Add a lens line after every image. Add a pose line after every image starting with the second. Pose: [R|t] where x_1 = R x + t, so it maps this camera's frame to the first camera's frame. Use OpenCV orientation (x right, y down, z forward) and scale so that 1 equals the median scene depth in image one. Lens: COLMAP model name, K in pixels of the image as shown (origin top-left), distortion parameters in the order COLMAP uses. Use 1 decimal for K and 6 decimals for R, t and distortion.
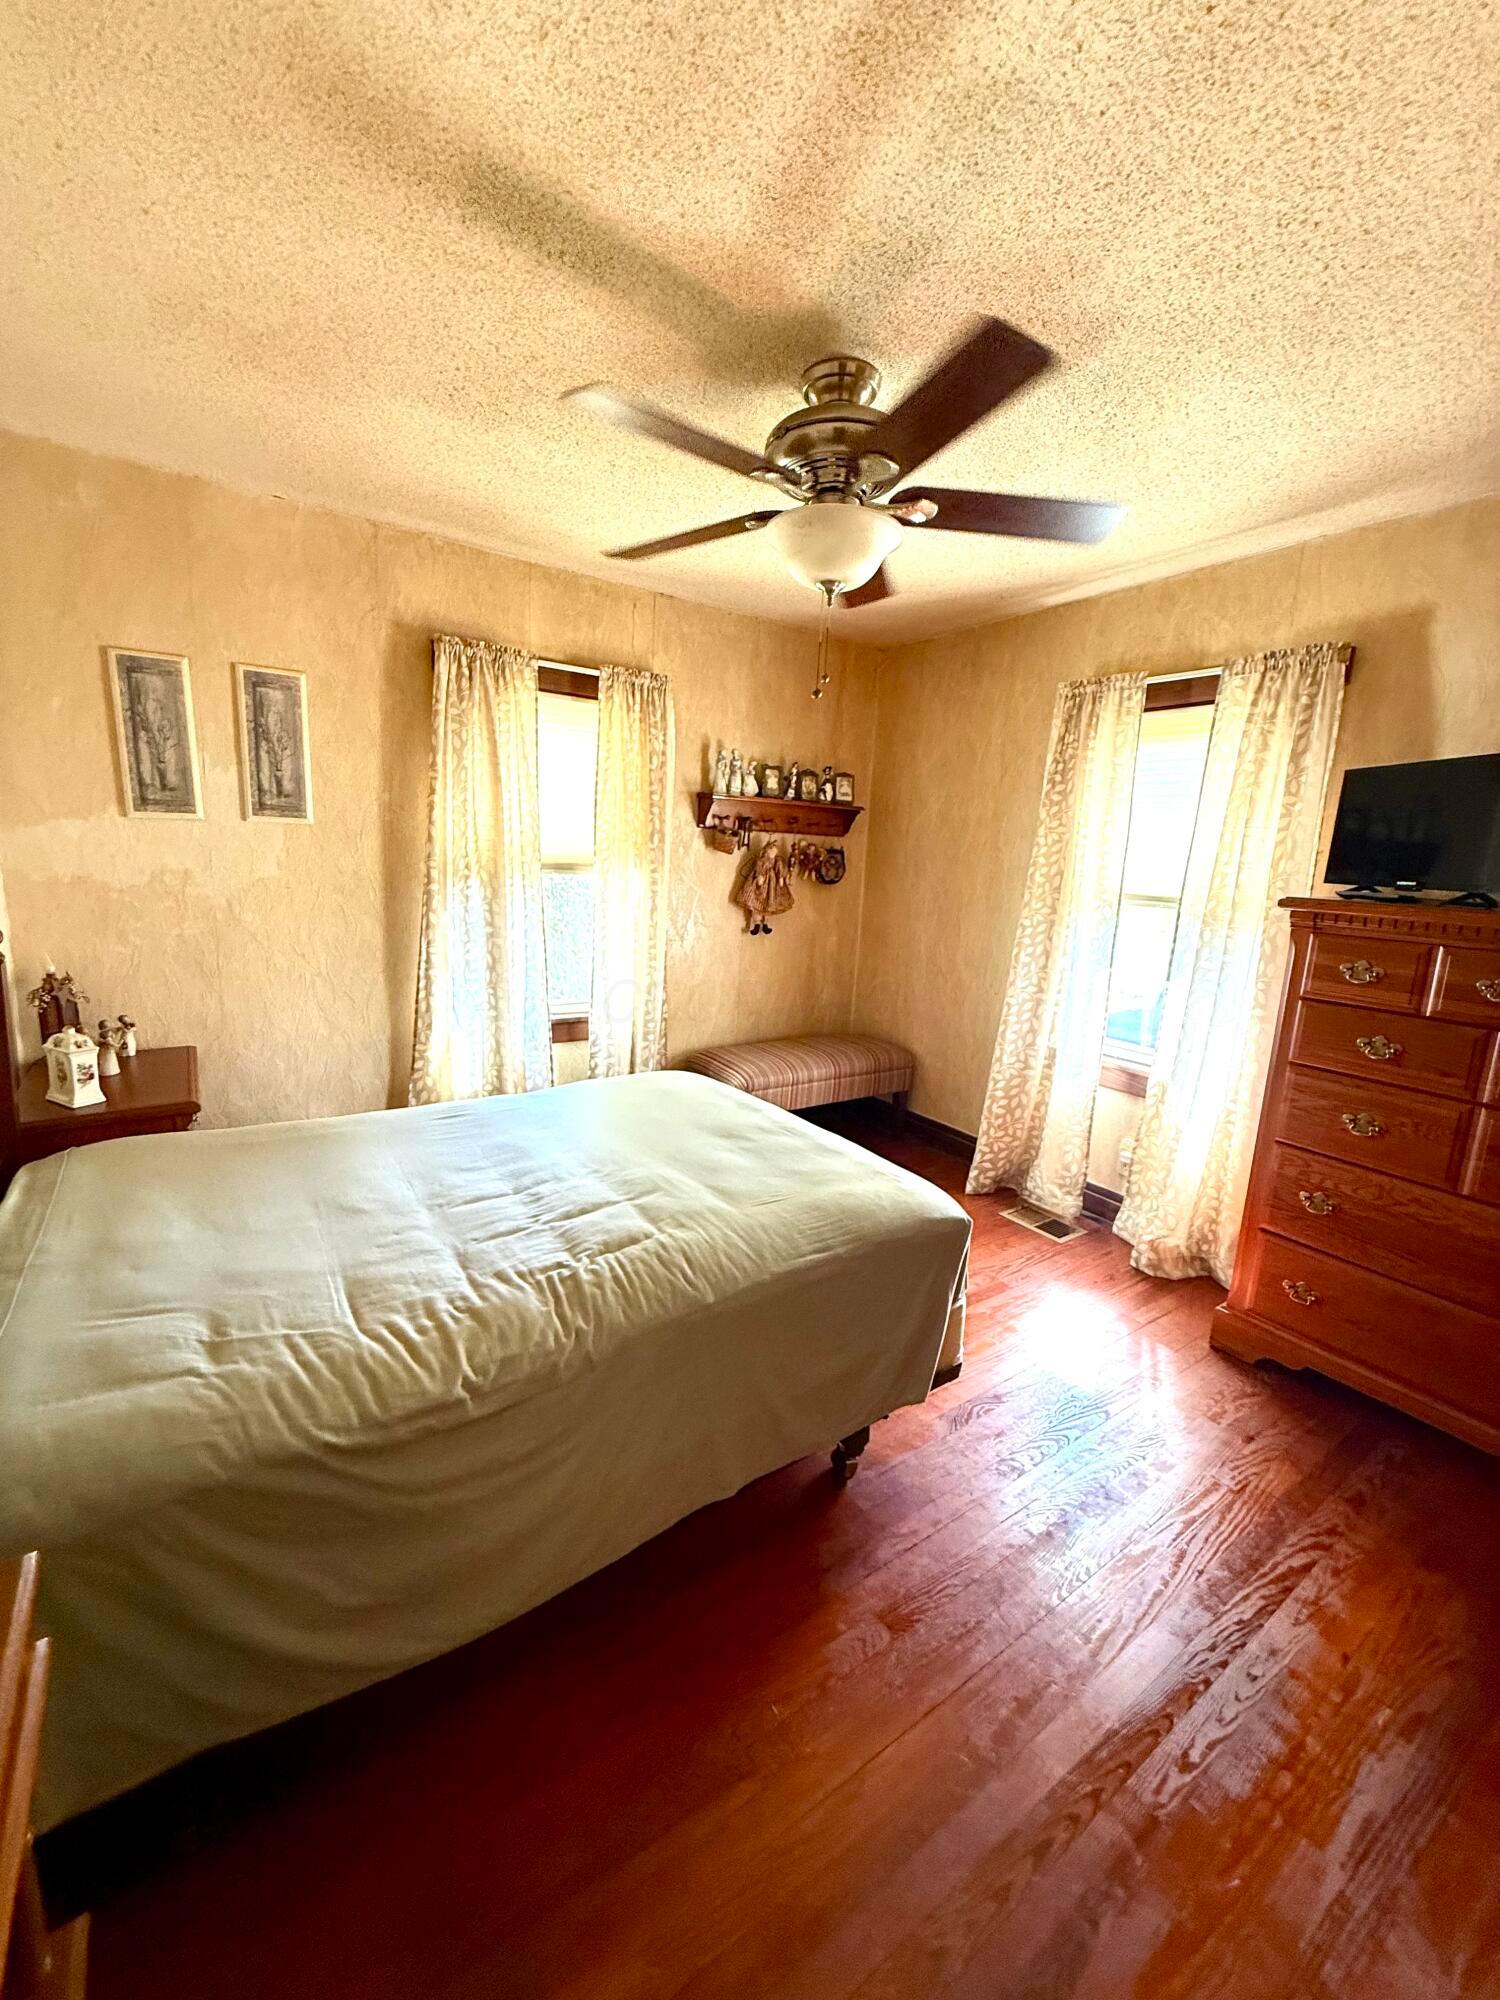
lens RADIAL K [[790.6, 0, 746.1], [0, 790.6, 994.1], [0, 0, 1]] dist [-0.000485, 0.000076]
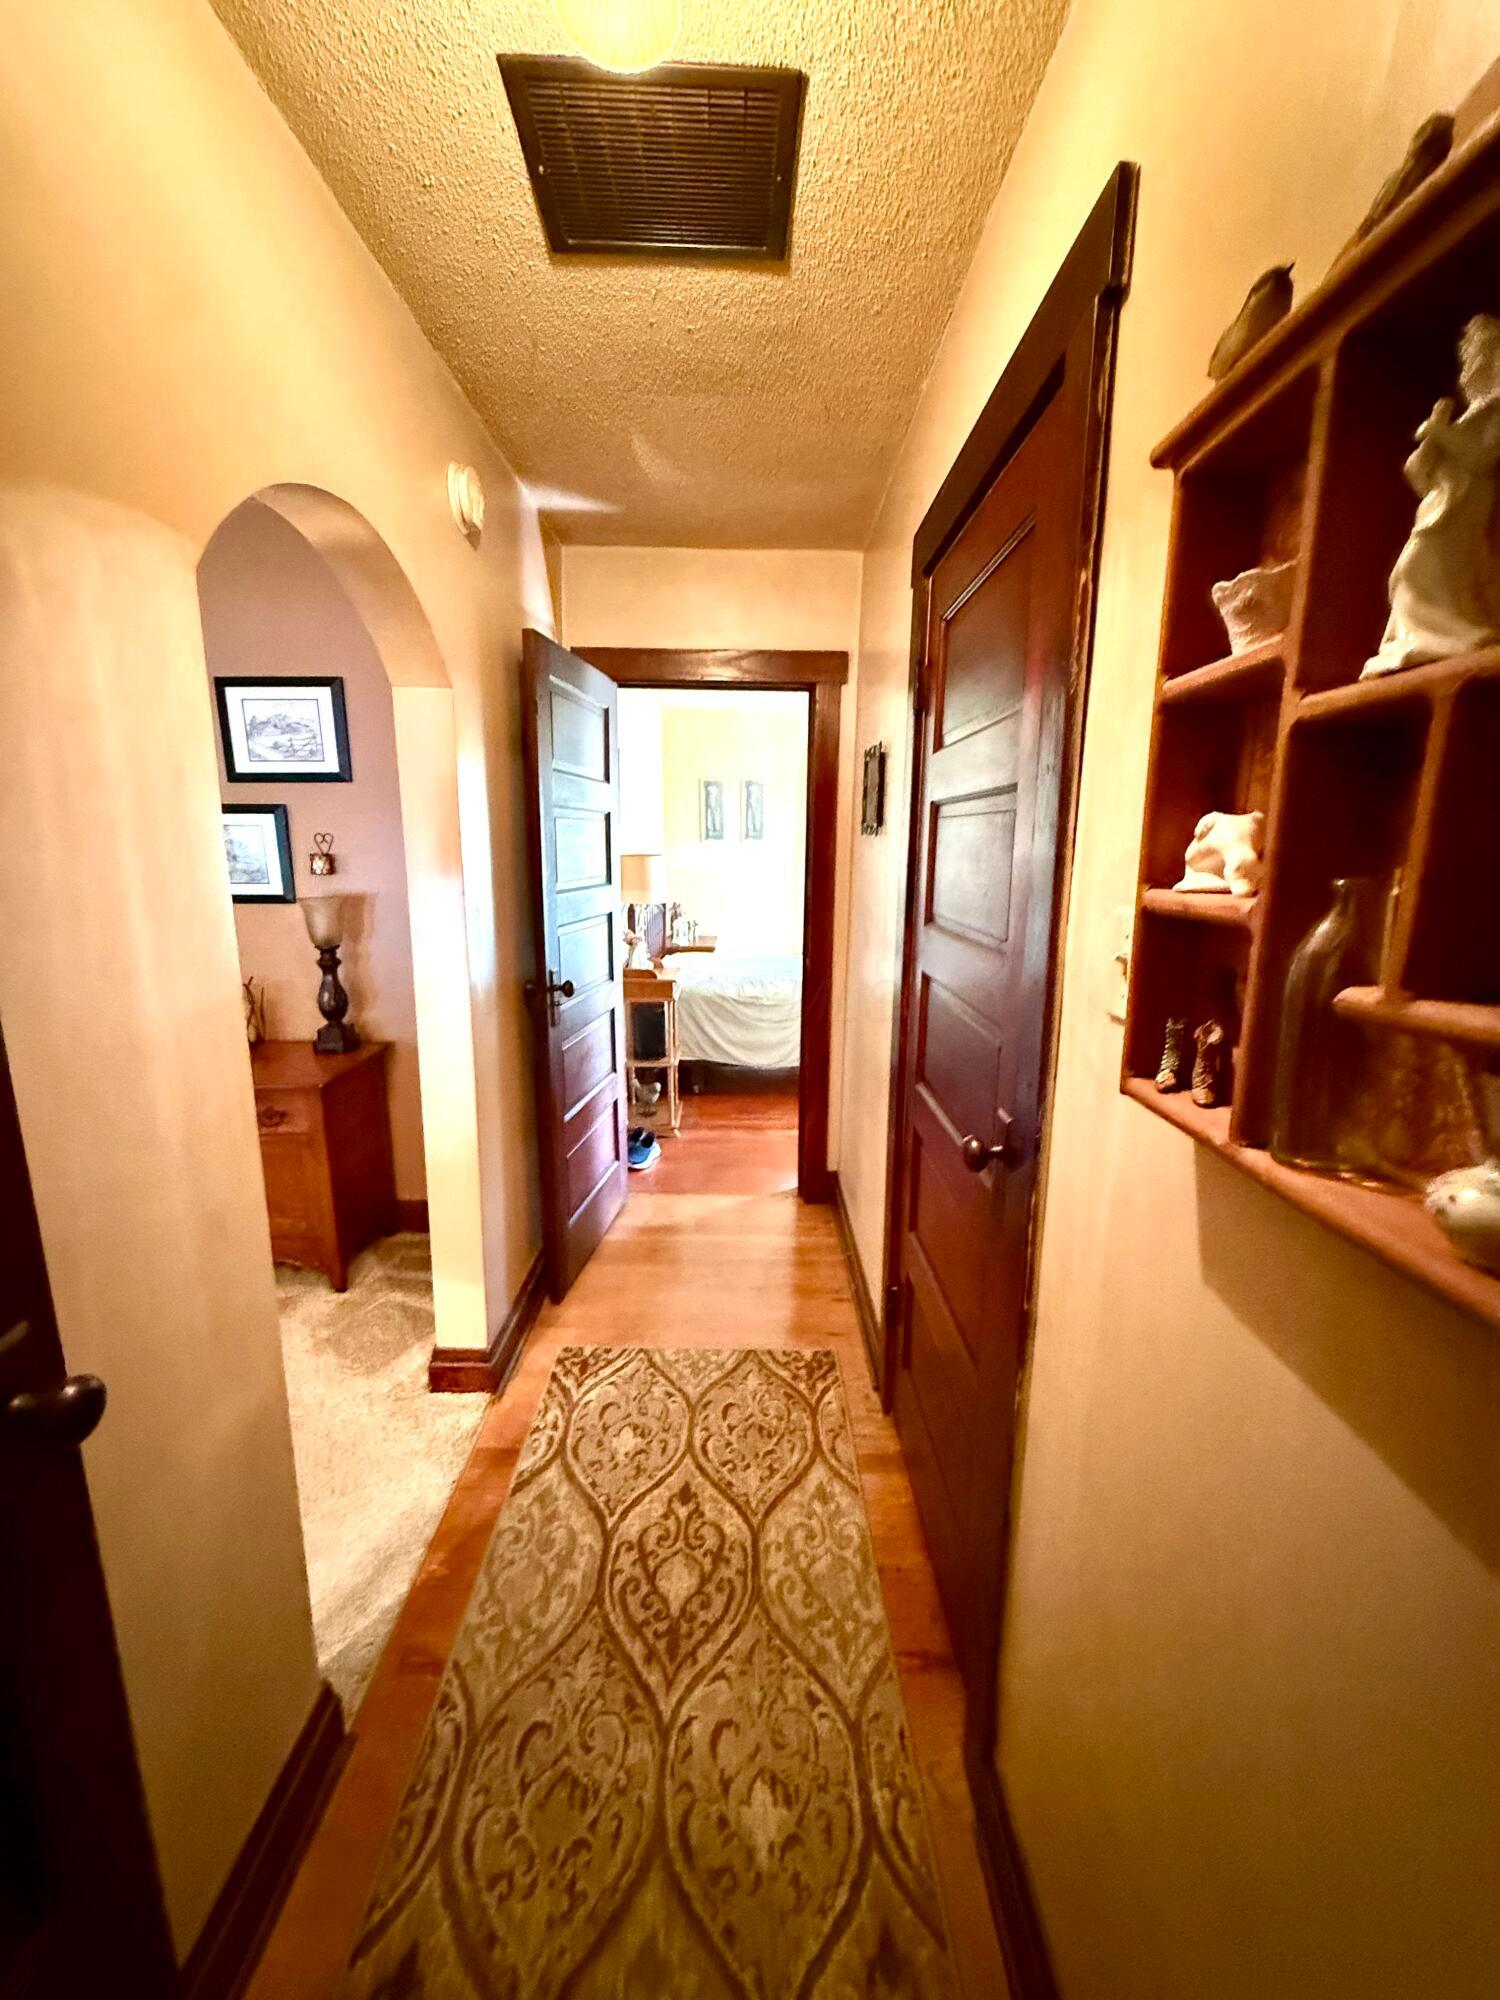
lens RADIAL K [[790.6, 0, 746.1], [0, 790.6, 994.1], [0, 0, 1]] dist [-0.000485, 0.000076]
pose [[0.836647, 0.071051, -0.543114, 0.855038], [-0.080403, 0.996741, 0.006536, 0.264762], [0.541809, 0.038200, 0.839633, -1.177089]]
